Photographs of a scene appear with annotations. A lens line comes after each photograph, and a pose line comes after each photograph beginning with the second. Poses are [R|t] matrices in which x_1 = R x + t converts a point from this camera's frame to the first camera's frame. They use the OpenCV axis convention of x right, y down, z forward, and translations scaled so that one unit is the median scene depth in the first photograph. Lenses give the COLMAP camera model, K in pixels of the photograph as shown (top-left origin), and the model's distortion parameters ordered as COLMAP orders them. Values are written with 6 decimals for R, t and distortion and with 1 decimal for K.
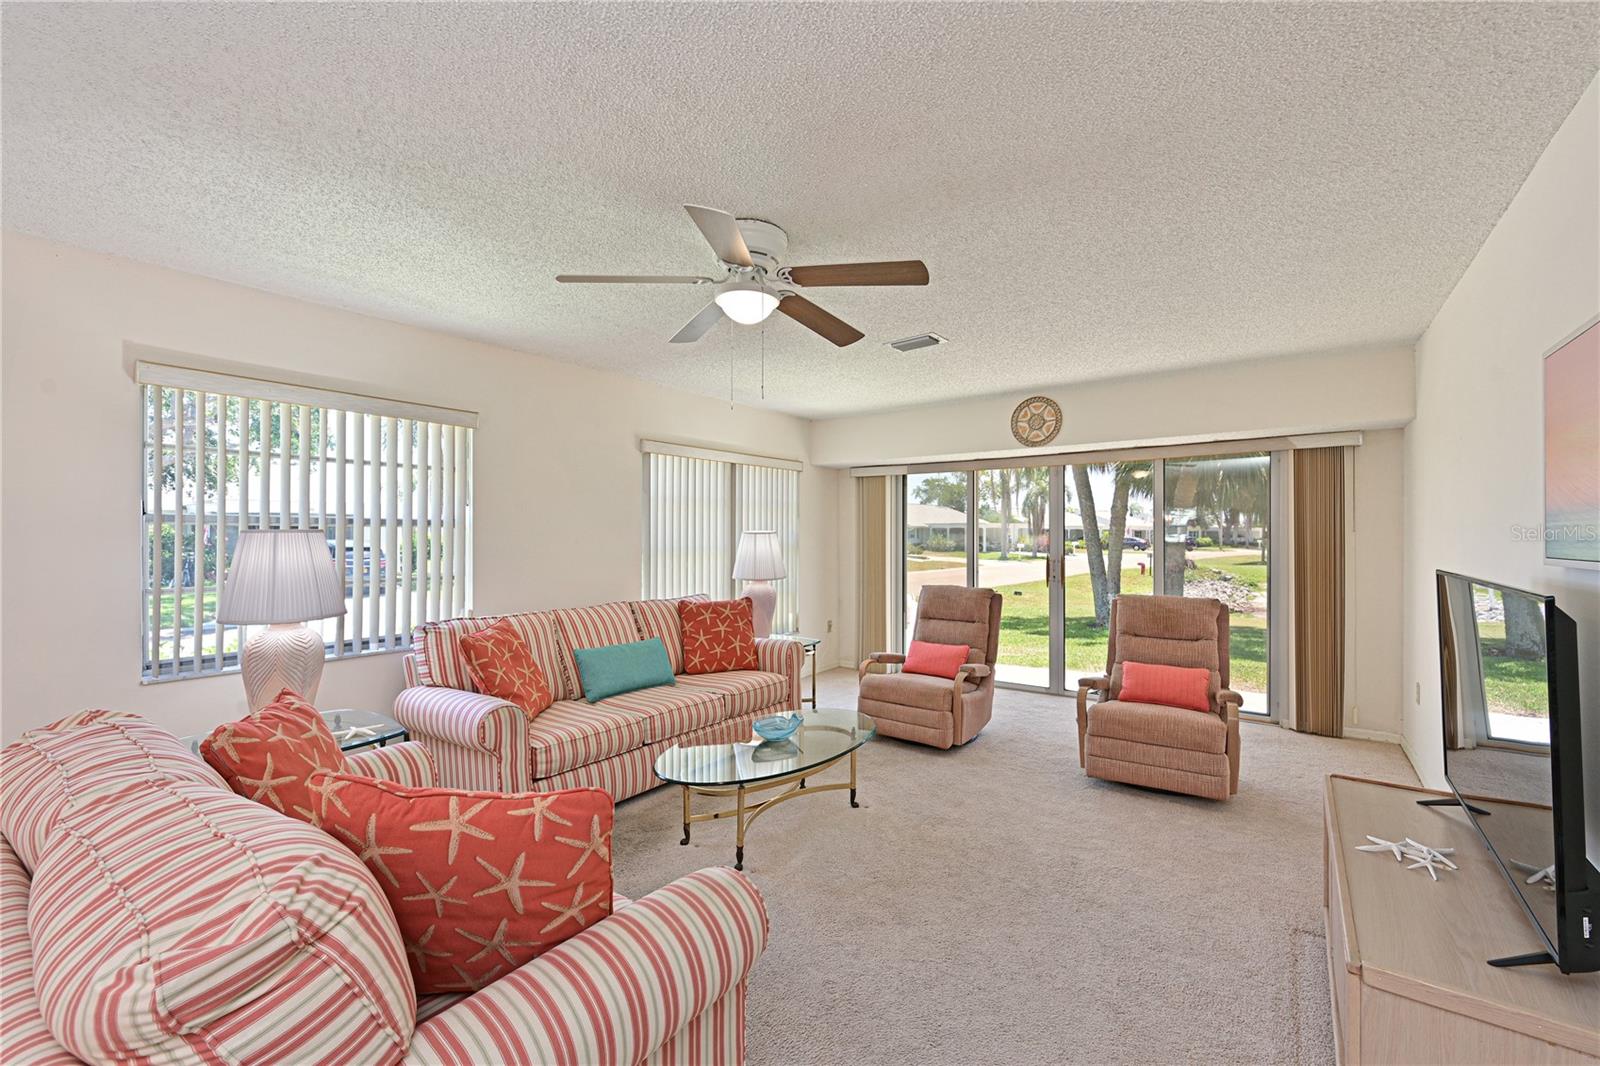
lens RADIAL K [[660.1, 0, 786.2], [0, 660.1, 532.2], [0, 0, 1]] dist [-0.002404, -0.000039]
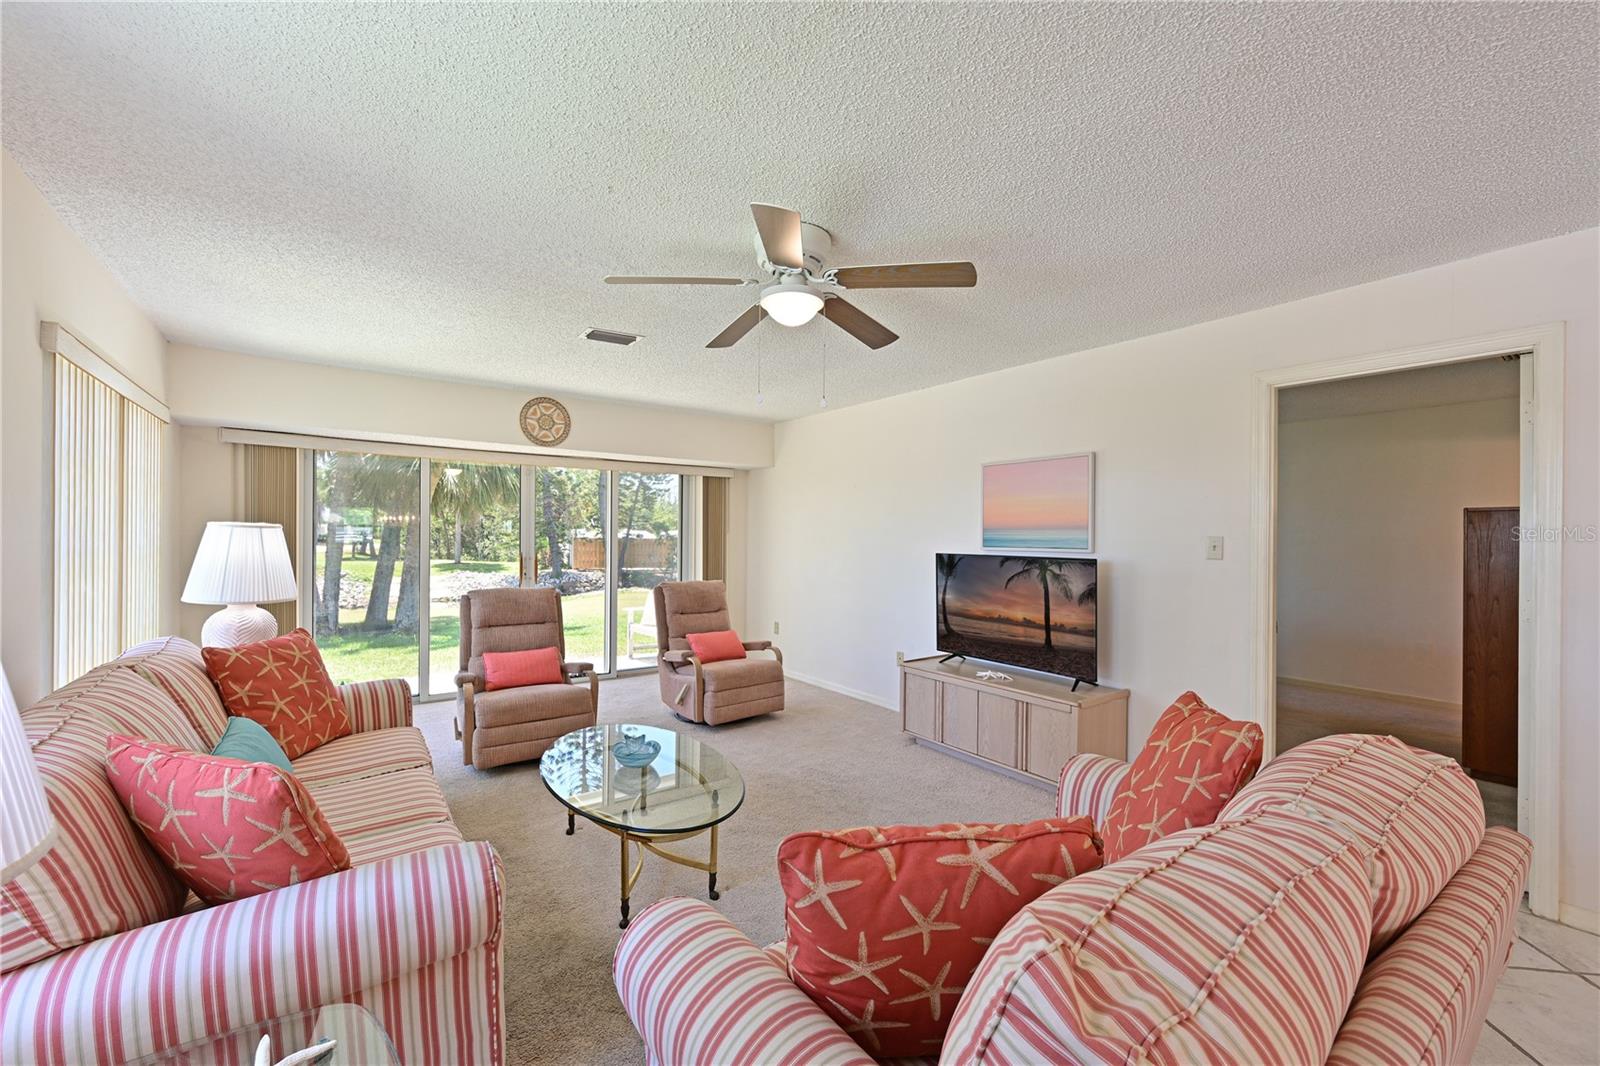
lens RADIAL K [[653.6, 0, 808.7], [0, 653.6, 543.2], [0, 0, 1]] dist [0.011812, 0.000120]
pose [[0.295951, -0.007367, 0.955175, -0.508537], [-0.014667, 0.999817, 0.012256, 0.001480], [-0.955090, -0.017637, 0.295789, 0.337492]]
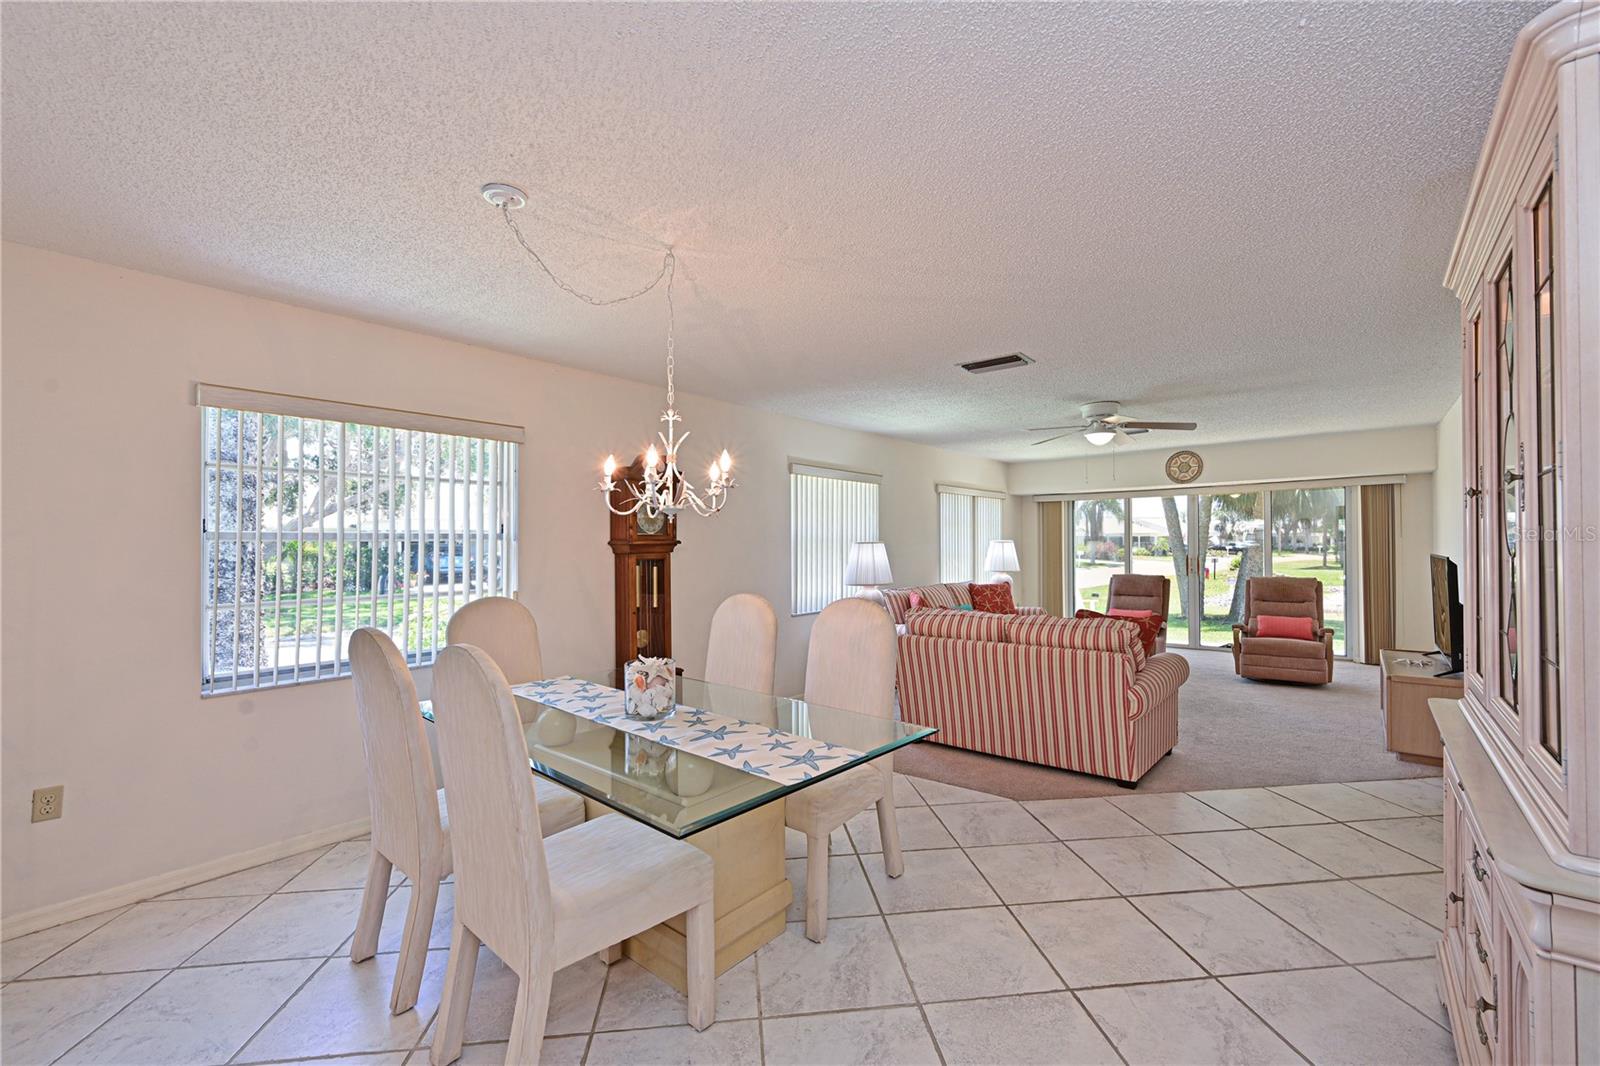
lens RADIAL K [[653.6, 0, 808.7], [0, 653.6, 543.2], [0, 0, 1]] dist [0.011812, 0.000120]
pose [[0.999249, -0.010749, -0.037239, -0.472726], [0.010790, 0.999941, 0.000908, -0.002585], [0.037227, -0.001309, 0.999306, -0.598874]]
